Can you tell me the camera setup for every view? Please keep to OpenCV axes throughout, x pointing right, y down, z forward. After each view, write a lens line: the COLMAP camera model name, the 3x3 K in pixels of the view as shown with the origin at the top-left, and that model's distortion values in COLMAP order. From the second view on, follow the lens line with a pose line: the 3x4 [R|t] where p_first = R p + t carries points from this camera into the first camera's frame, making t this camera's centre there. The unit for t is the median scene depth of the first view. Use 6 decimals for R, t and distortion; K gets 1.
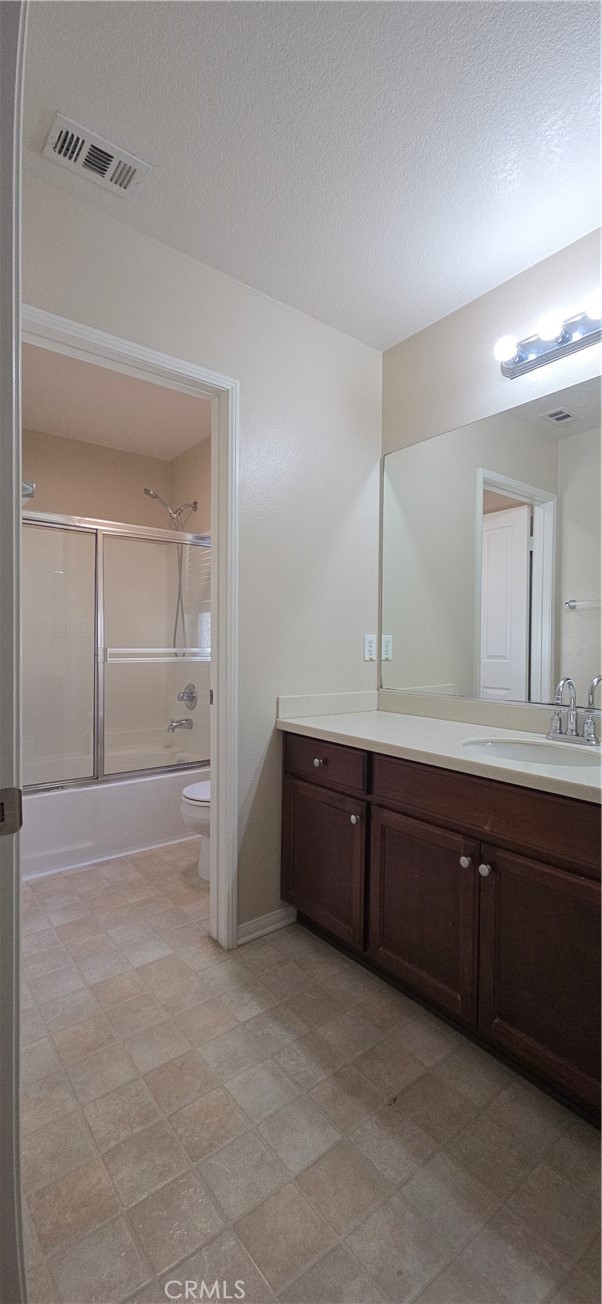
lens RADIAL K [[537.9, 0, 299.2], [0, 537.9, 651.5], [0, 0, 1]] dist [-0.000214, -0.002338]
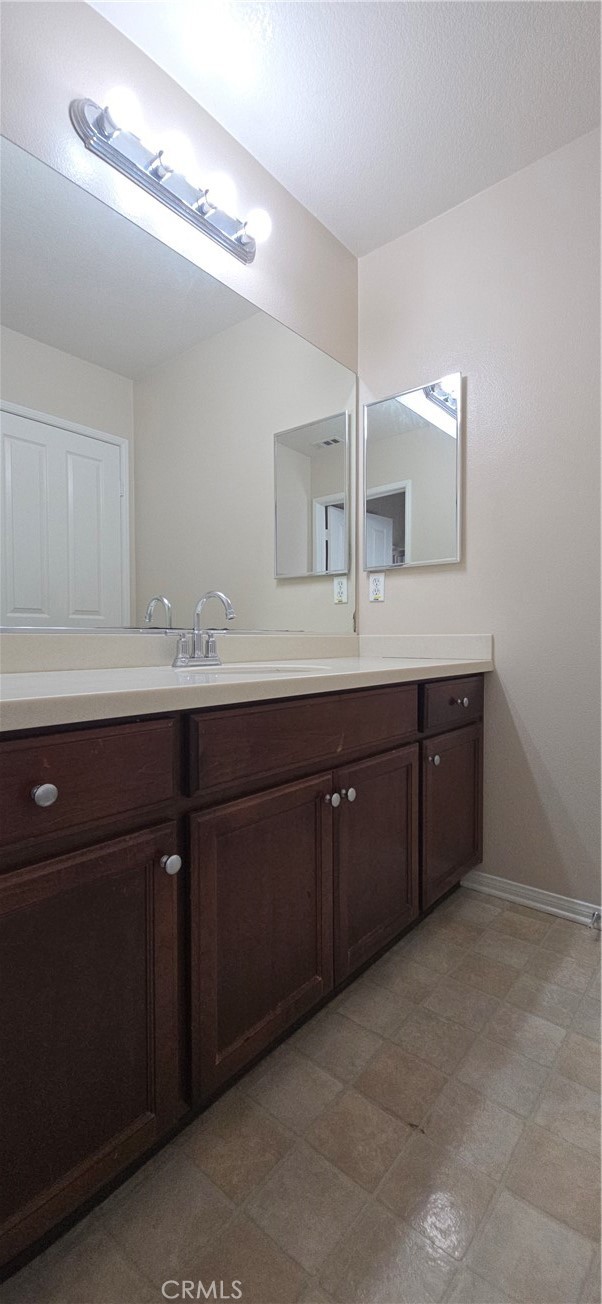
lens RADIAL K [[537.9, 0, 303.3], [0, 537.9, 648.0], [0, 0, 1]] dist [-0.000214, -0.002338]
pose [[-0.230342, -0.029413, 0.972665, -0.472949], [0.005402, 0.999489, 0.031503, 0.138022], [-0.973095, 0.012510, -0.230065, 1.252651]]
